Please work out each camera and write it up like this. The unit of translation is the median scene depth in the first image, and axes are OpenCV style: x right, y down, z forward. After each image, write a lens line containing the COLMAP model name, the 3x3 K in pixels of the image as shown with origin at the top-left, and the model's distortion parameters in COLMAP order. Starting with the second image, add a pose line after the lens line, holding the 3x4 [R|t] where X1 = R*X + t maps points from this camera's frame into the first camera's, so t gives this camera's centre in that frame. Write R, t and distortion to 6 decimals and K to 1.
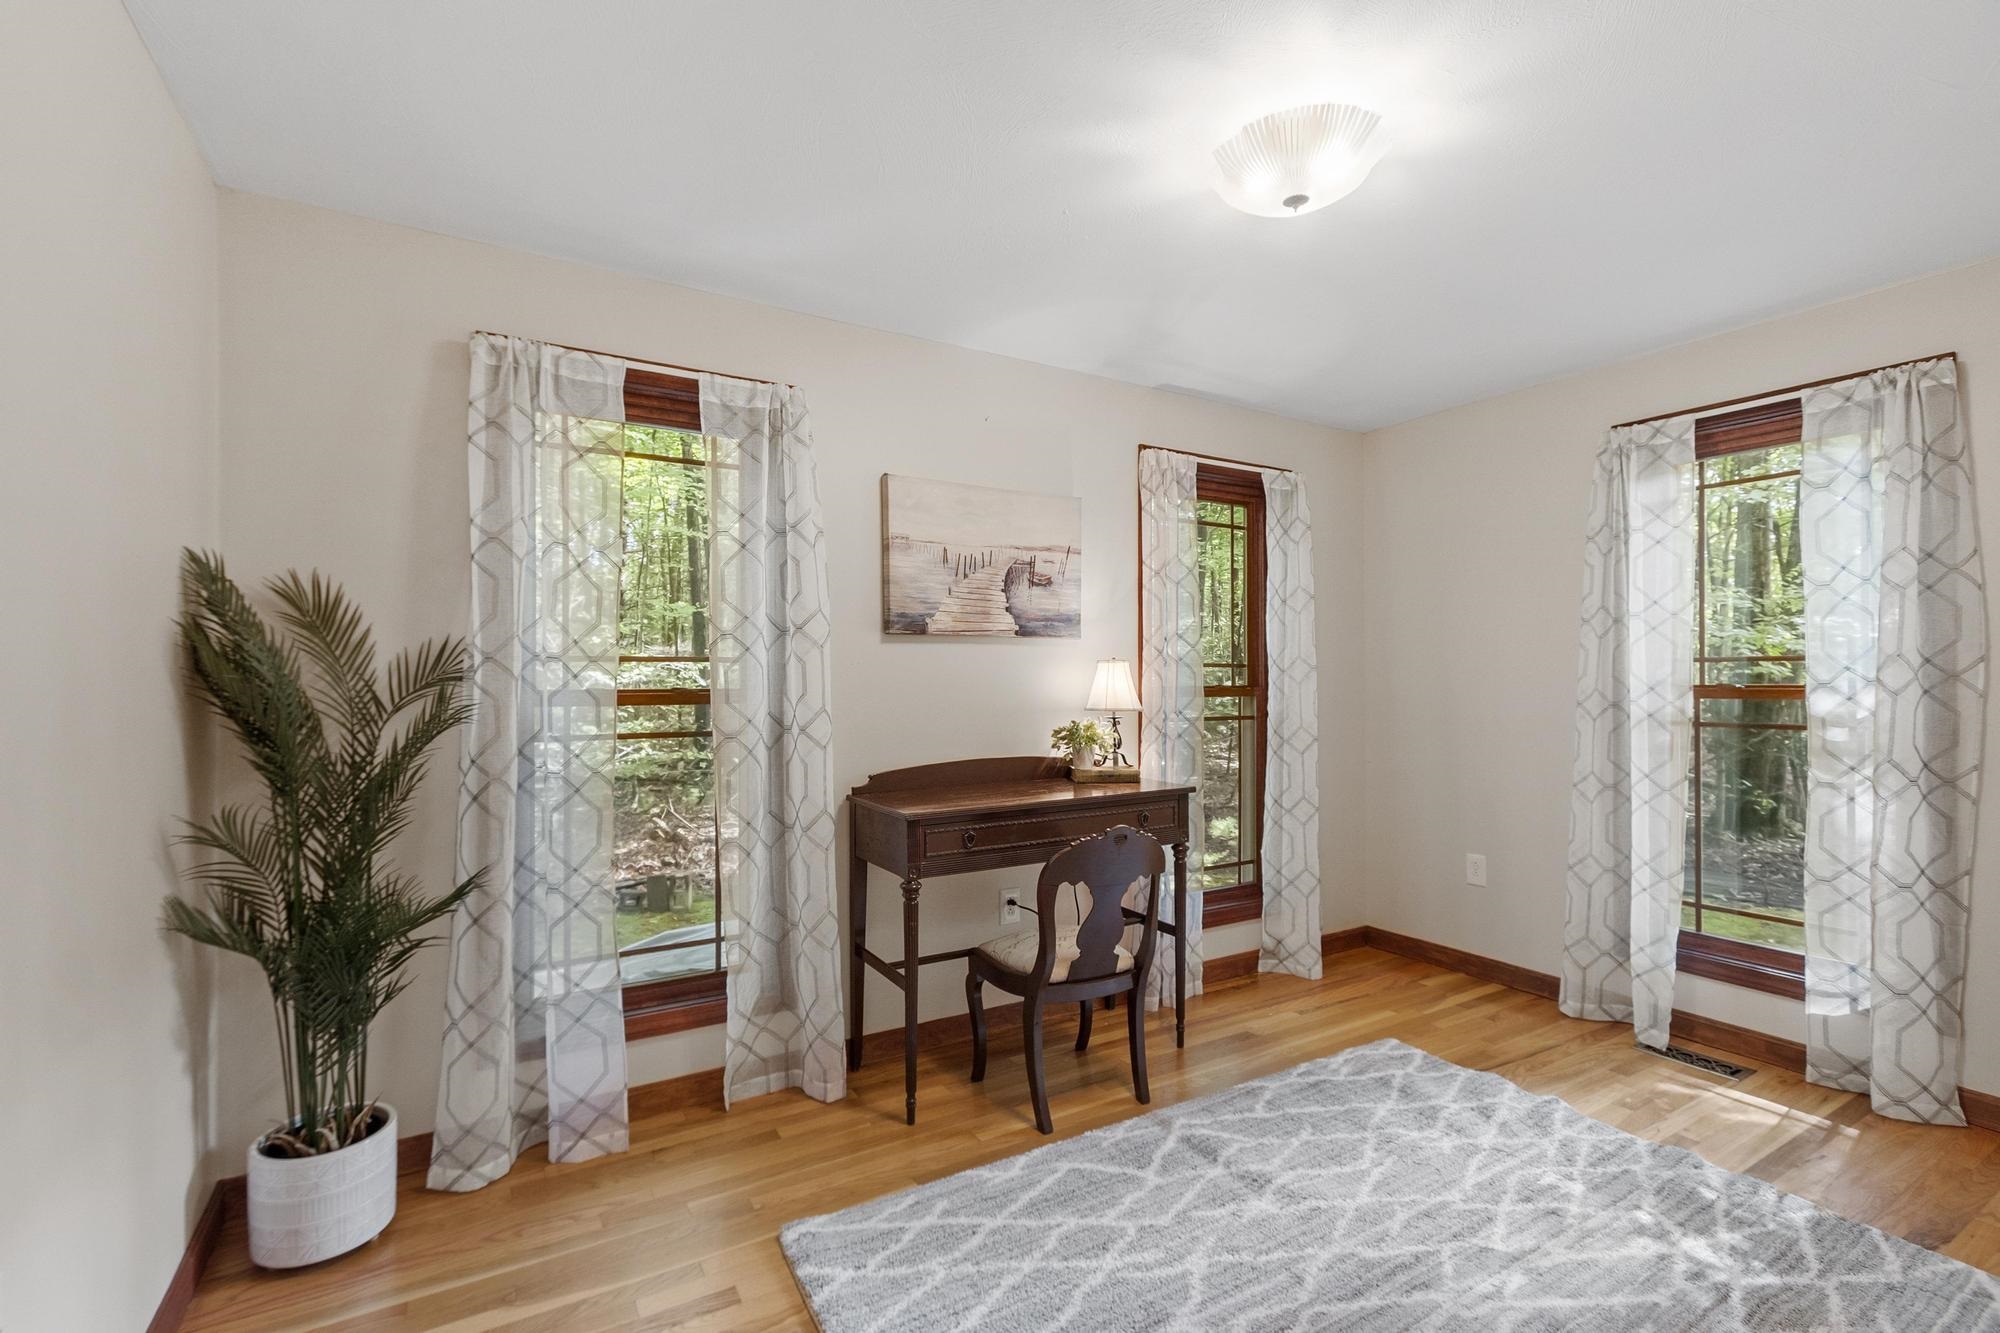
lens RADIAL K [[870.9, 0, 977.6], [0, 870.9, 679.7], [0, 0, 1]] dist [0.004235, -0.000213]
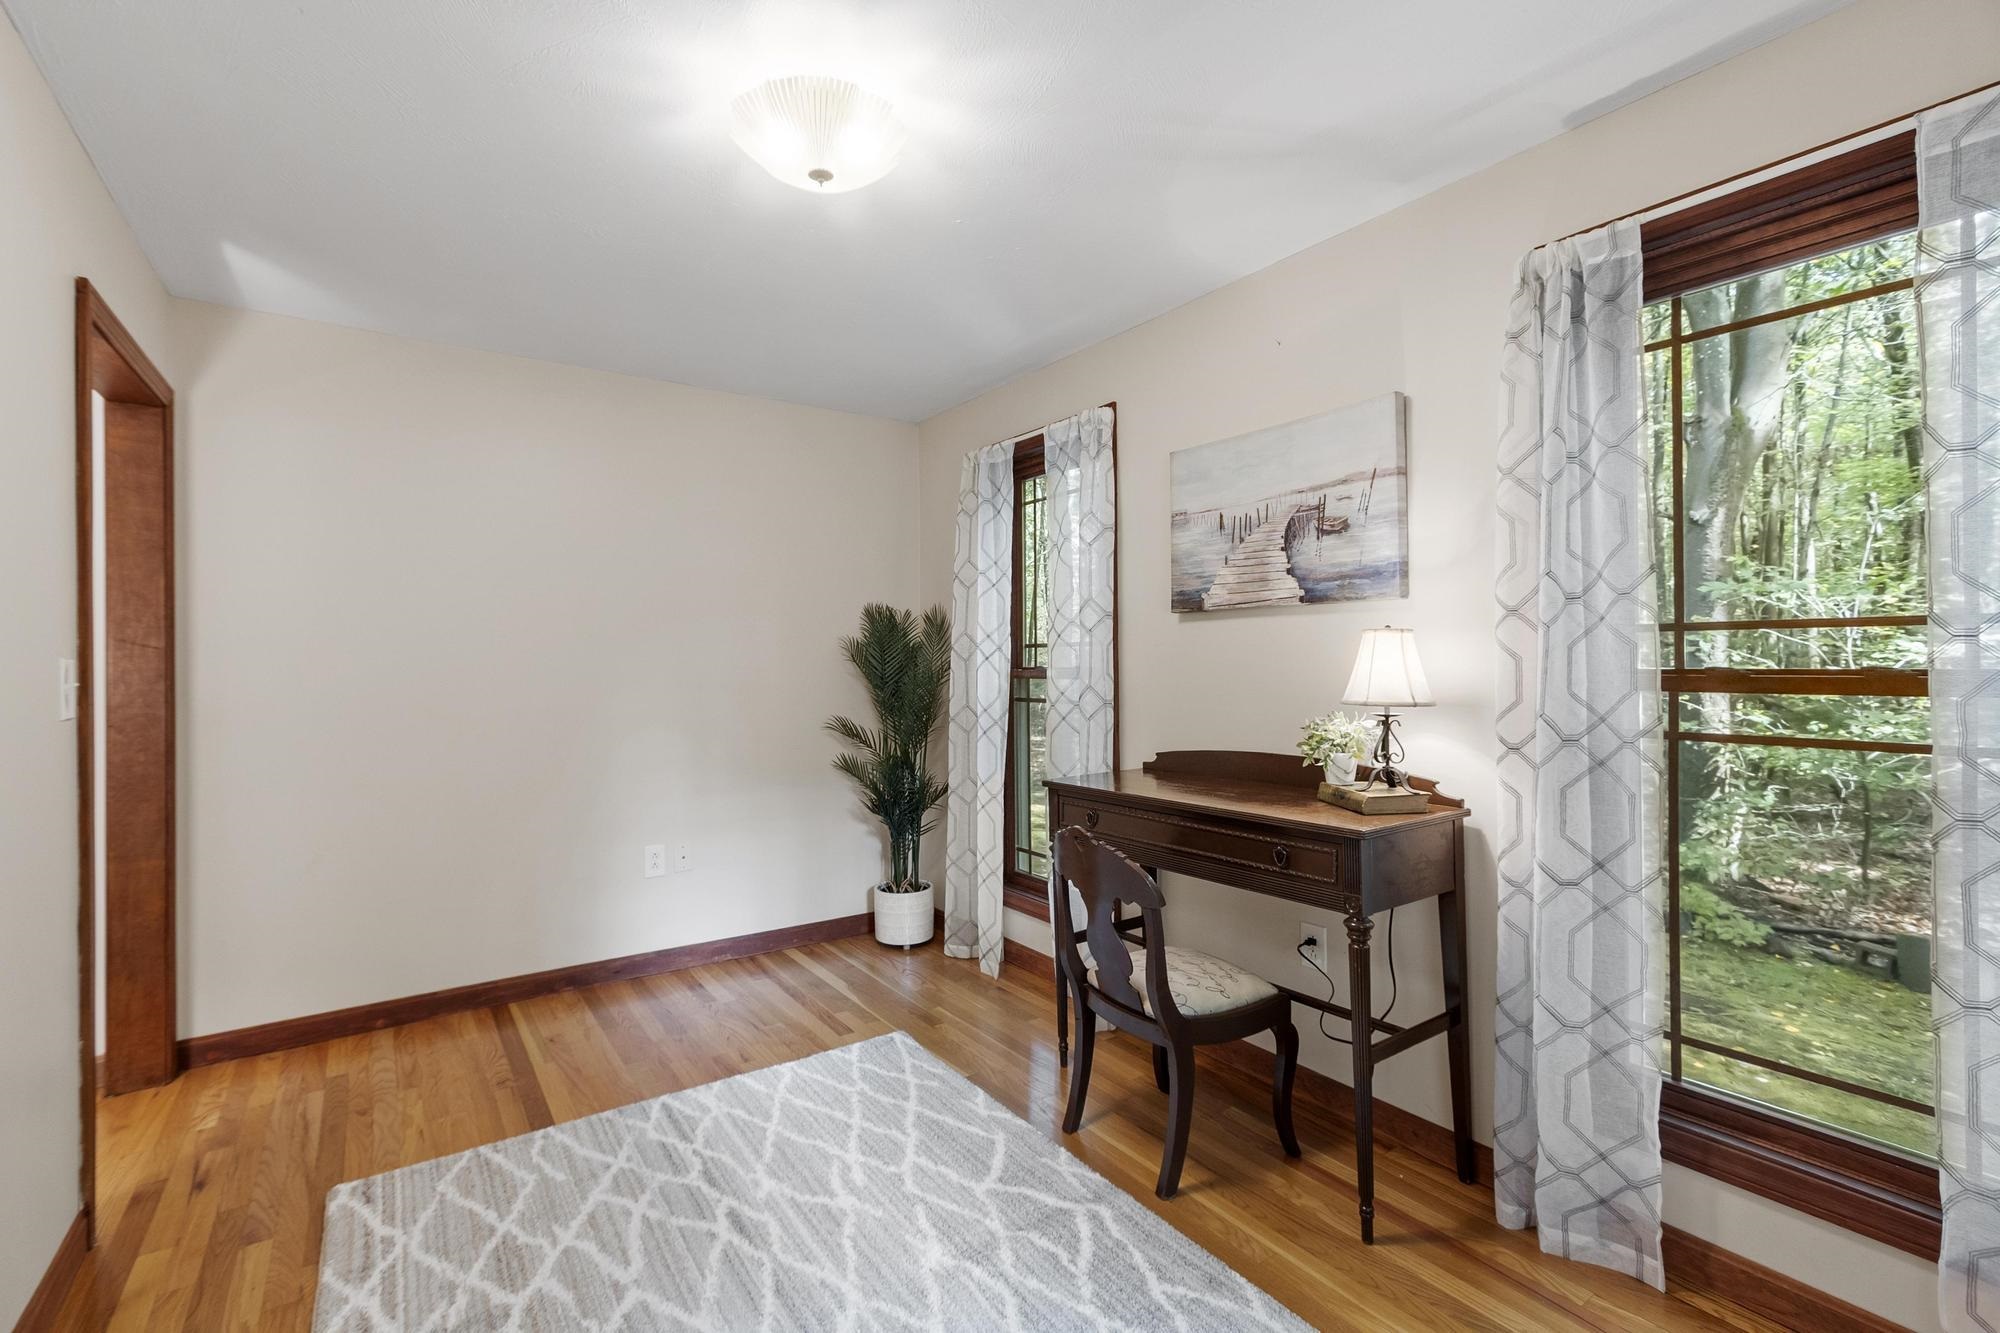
lens RADIAL K [[870.9, 0, 993.7], [0, 870.9, 663.2], [0, 0, 1]] dist [0.004235, -0.000213]
pose [[0.096779, 0.003119, -0.995301, 0.831347], [0.004894, 0.999982, 0.003609, -0.000323], [0.995294, -0.005220, 0.096762, 0.670509]]
